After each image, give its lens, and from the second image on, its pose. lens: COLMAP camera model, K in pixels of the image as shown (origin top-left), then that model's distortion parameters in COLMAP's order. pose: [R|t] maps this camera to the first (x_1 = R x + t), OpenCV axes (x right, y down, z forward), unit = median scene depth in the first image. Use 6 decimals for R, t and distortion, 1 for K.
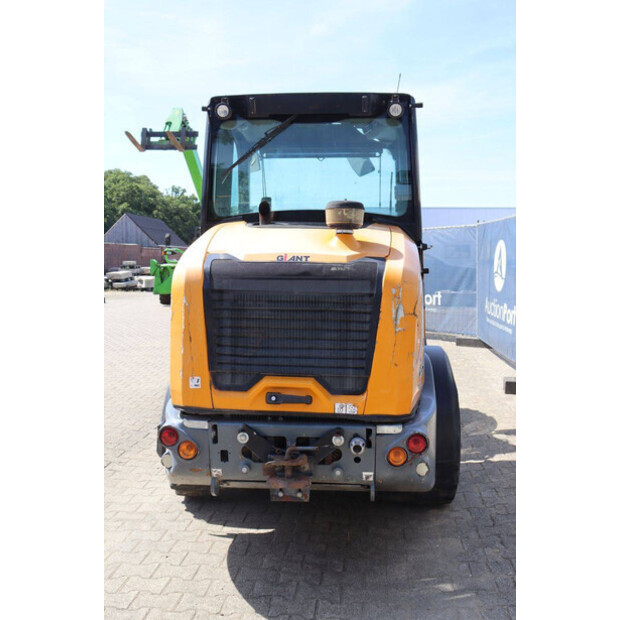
lens RADIAL K [[644.2, 0, 309.4], [0, 644.2, 305.8], [0, 0, 1]] dist [-0.057708, 0.000000]
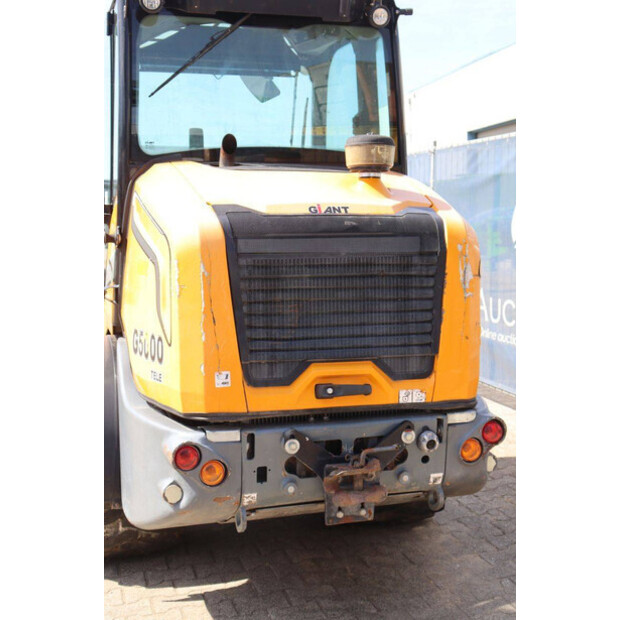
lens RADIAL K [[901.1, 0, 311.8], [0, 901.1, 307.9], [0, 0, 1]] dist [0.106278, 0.000000]
pose [[0.931493, -0.050513, 0.360236, -0.452580], [0.041929, 0.998620, 0.031610, 0.008892], [-0.361336, -0.014341, 0.932325, -0.002362]]
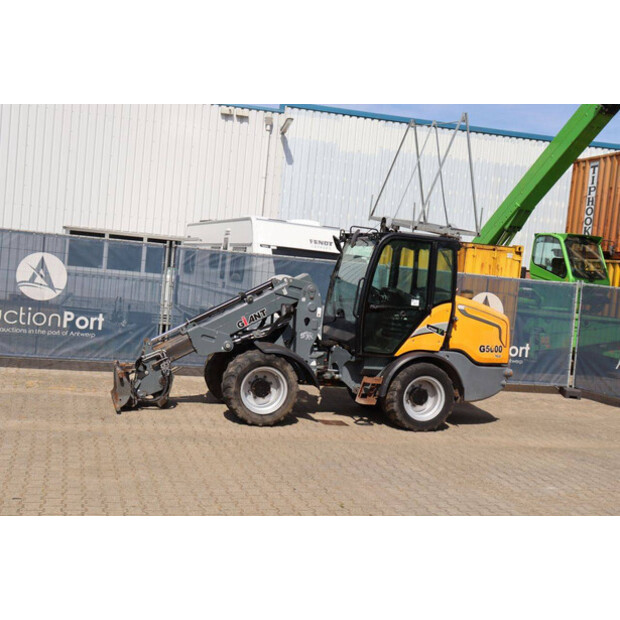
lens RADIAL K [[824.8, 0, 302.7], [0, 824.8, 299.0], [0, 0, 1]] dist [0.050299, 0.000000]
pose [[-0.353812, -0.073557, 0.932420, -3.548000], [-0.021592, 0.997279, 0.070480, -0.407520], [-0.935067, 0.004804, -0.354437, 3.350036]]
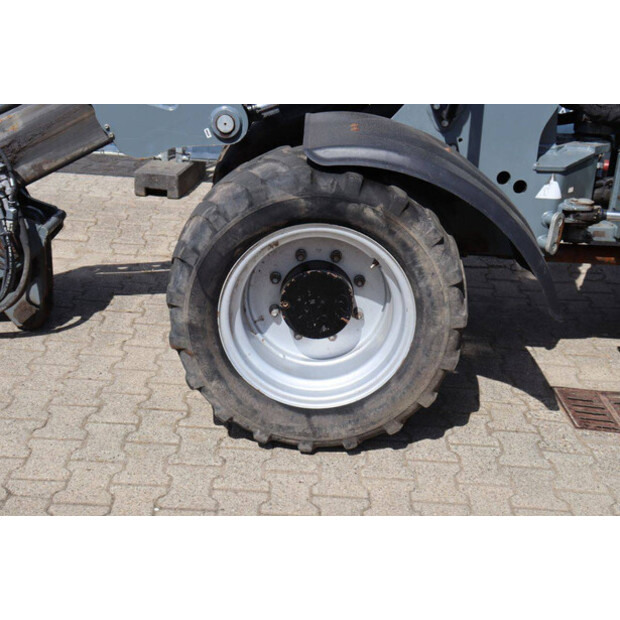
lens RADIAL K [[956.4, 0, 307.9], [0, 956.4, 311.7], [0, 0, 1]] dist [0.139601, 0.000000]
pose [[-0.072852, -0.349691, 0.934028, -1.172519], [0.021261, 0.935759, 0.351998, -0.127536], [-0.997116, 0.045502, -0.060737, 2.330403]]
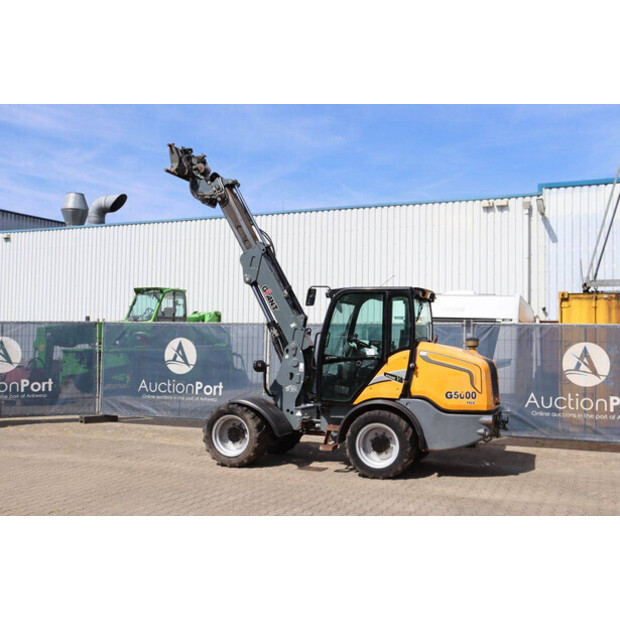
lens RADIAL K [[730.8, 0, 299.7], [0, 730.8, 304.9], [0, 0, 1]] dist [-0.006313, 0.000000]
pose [[0.291846, 0.051290, 0.955089, -3.615511], [0.061223, 0.995512, -0.072169, -0.128791], [-0.954504, 0.079535, 0.287396, 0.849788]]
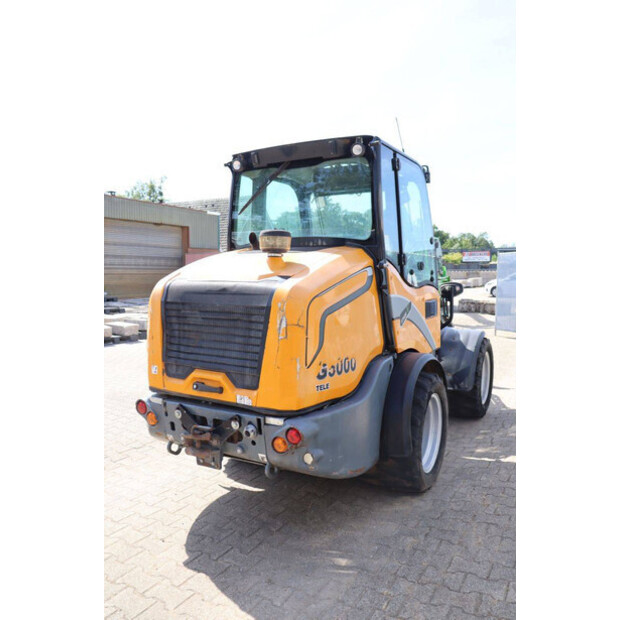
lens RADIAL K [[501.8, 0, 311.3], [0, 501.8, 307.7], [0, 0, 1]] dist [-0.136320, 0.005435]
pose [[0.910234, 0.018426, -0.413683, 0.554641], [-0.021473, 0.999766, -0.002718, -0.016152], [0.413536, 0.011357, 0.910417, 0.184039]]
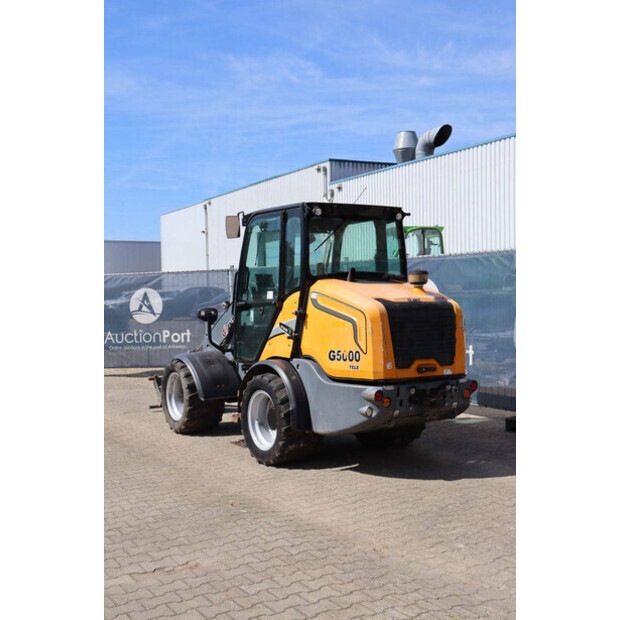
lens RADIAL K [[771.3, 0, 309.5], [0, 771.3, 307.2], [0, 0, 1]] dist [0.021859, 0.000000]
pose [[0.791702, -0.028661, 0.610235, -1.766785], [0.066113, 0.997052, -0.038945, 0.019637], [-0.607320, 0.071178, 0.791262, -0.689211]]
